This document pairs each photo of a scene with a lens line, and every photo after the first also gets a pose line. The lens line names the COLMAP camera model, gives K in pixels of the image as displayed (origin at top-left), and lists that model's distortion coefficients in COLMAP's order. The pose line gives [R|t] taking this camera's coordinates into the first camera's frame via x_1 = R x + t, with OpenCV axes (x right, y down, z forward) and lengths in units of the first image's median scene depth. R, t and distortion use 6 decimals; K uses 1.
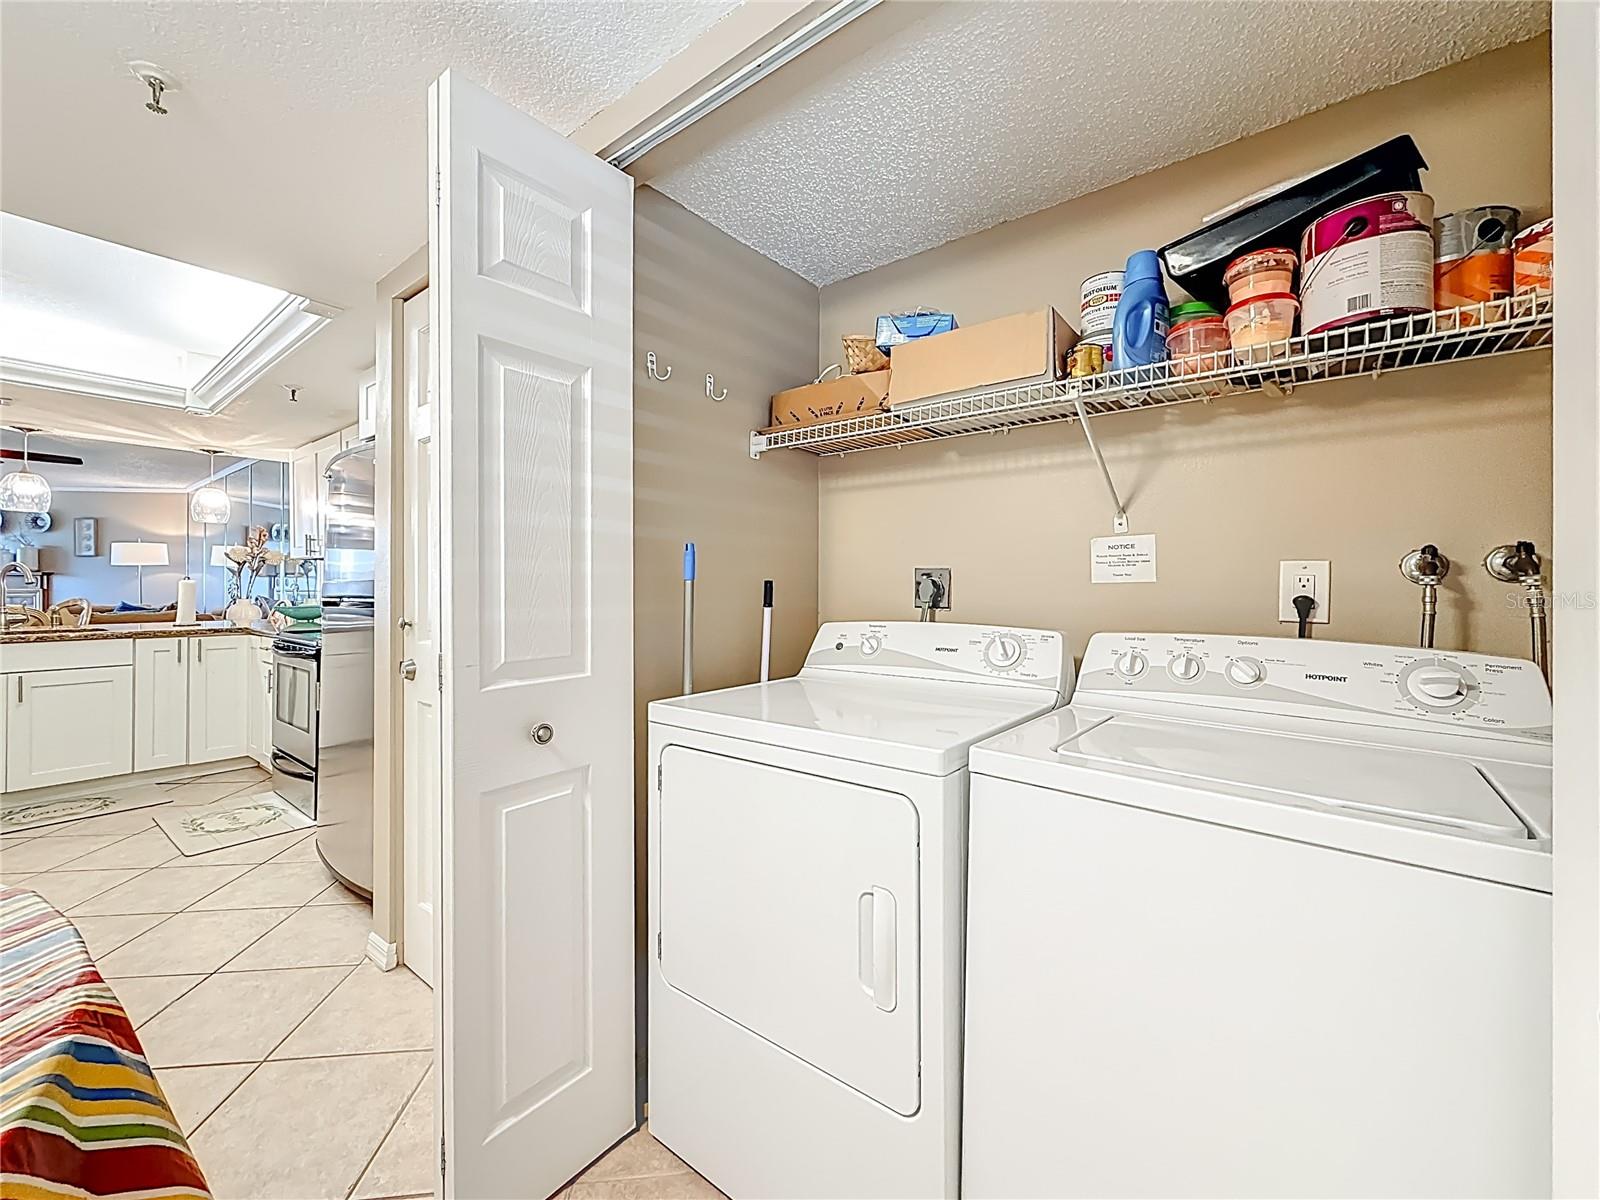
lens RADIAL K [[657.7, 0, 798.1], [0, 657.7, 587.6], [0, 0, 1]] dist [0.005565, -0.001052]
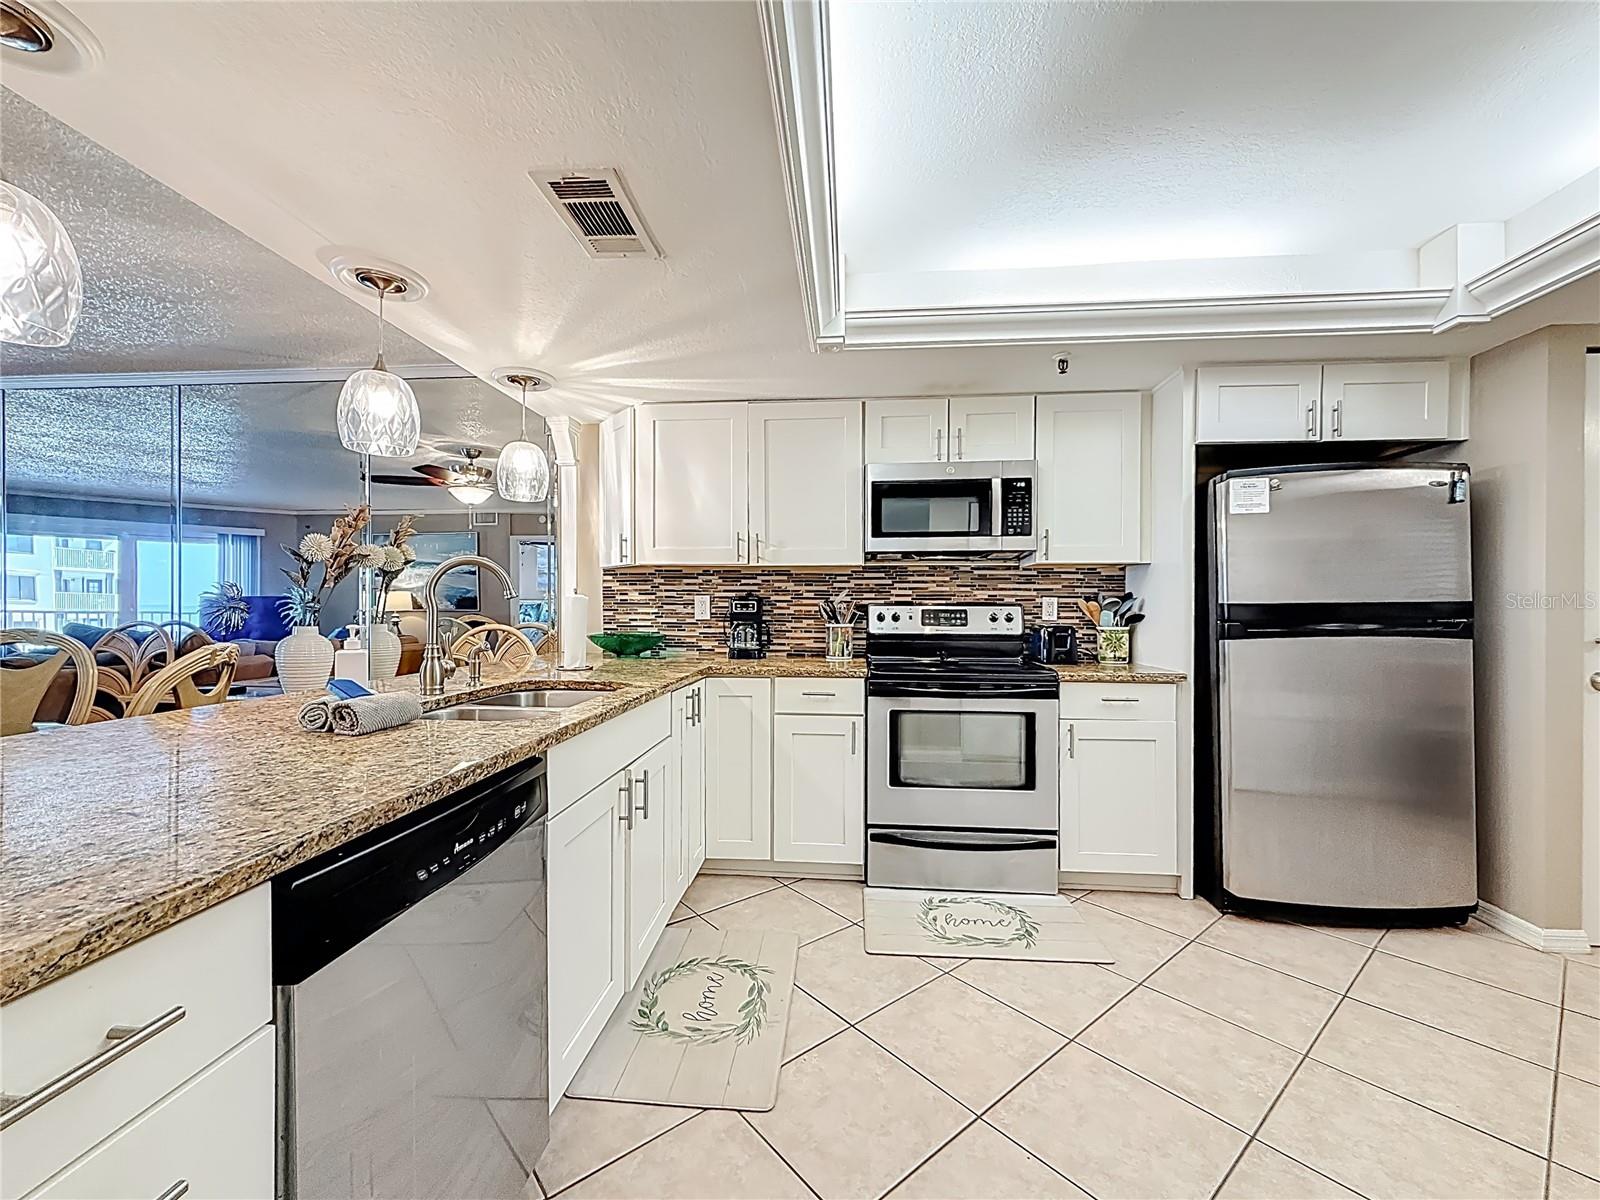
lens RADIAL K [[657.7, 0, 794.6], [0, 657.7, 608.7], [0, 0, 1]] dist [0.005565, -0.001052]
pose [[0.828004, 0.000011, 0.560722, -0.781995], [0.000810, 0.999999, -0.001216, 0.002072], [-0.560722, 0.001461, 0.828003, 0.277143]]
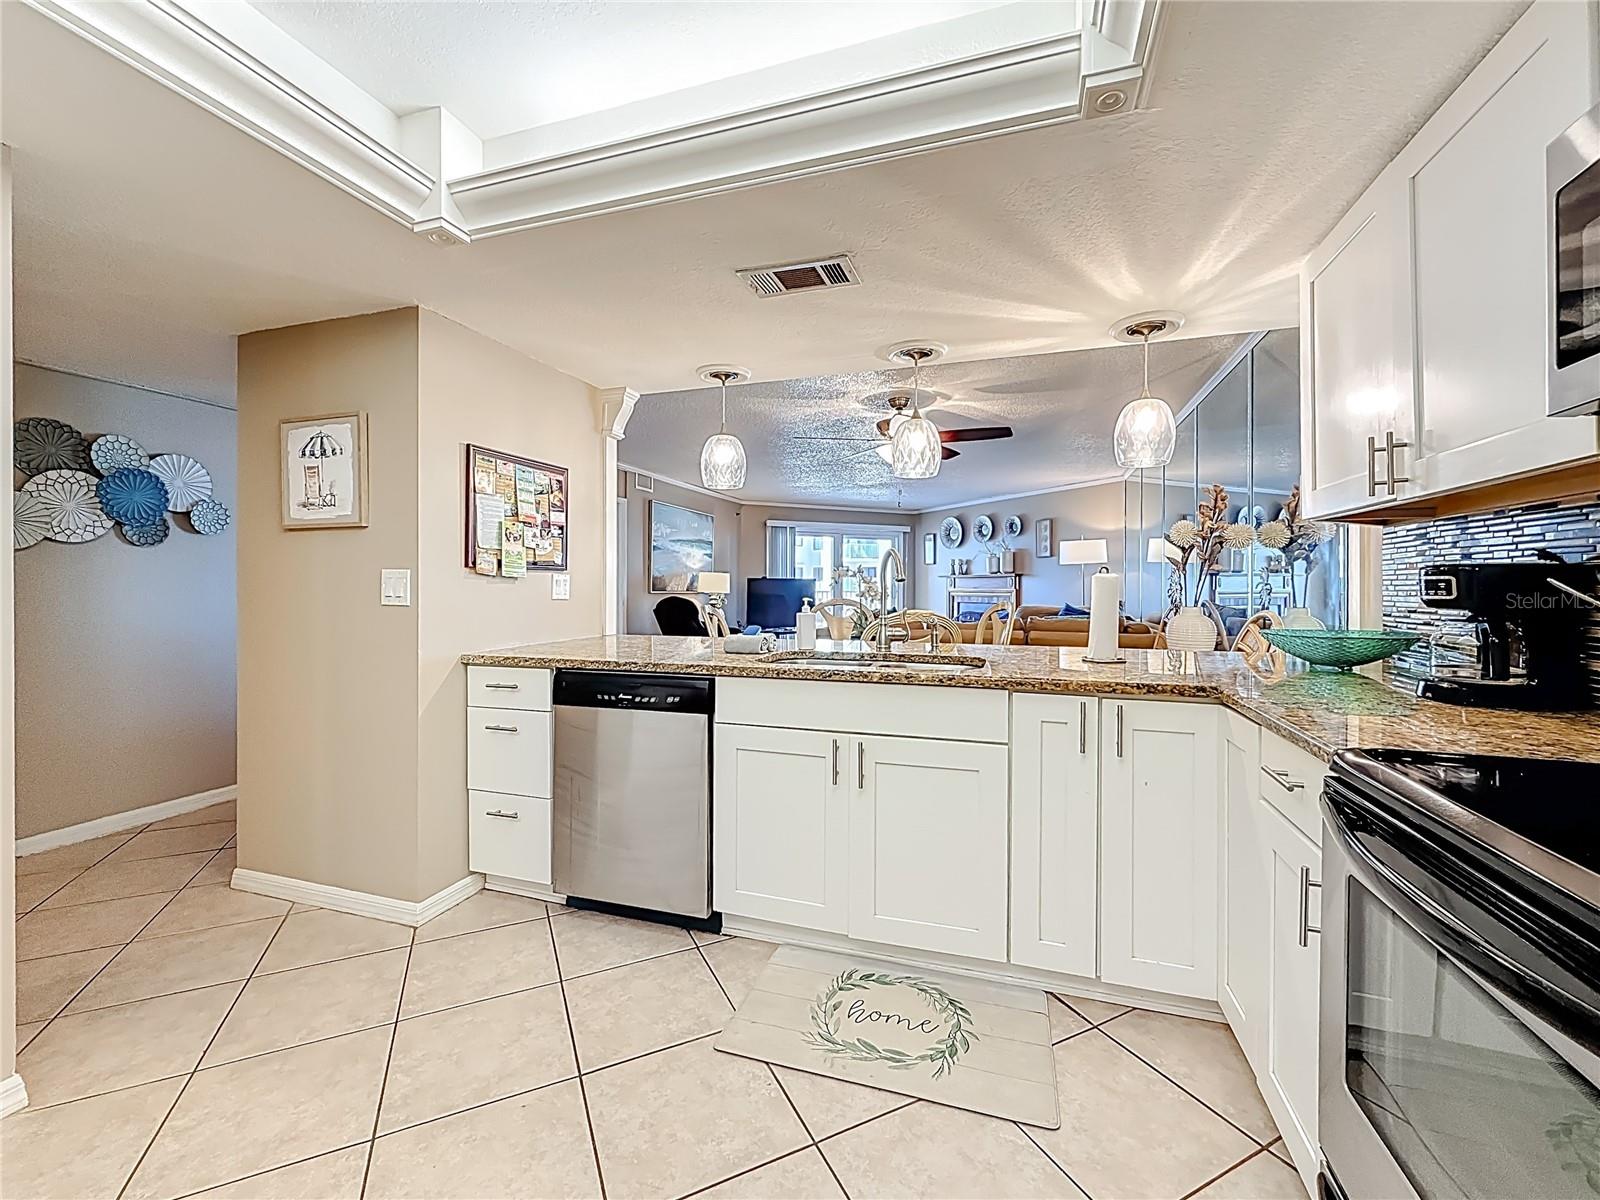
lens RADIAL K [[657.7, 0, 799.6], [0, 657.7, 585.7], [0, 0, 1]] dist [0.005565, -0.001052]
pose [[0.349239, -0.000865, -0.937033, -0.377136], [-0.004550, 0.999986, -0.002619, 0.000789], [0.937023, 0.005178, 0.349230, 0.427533]]
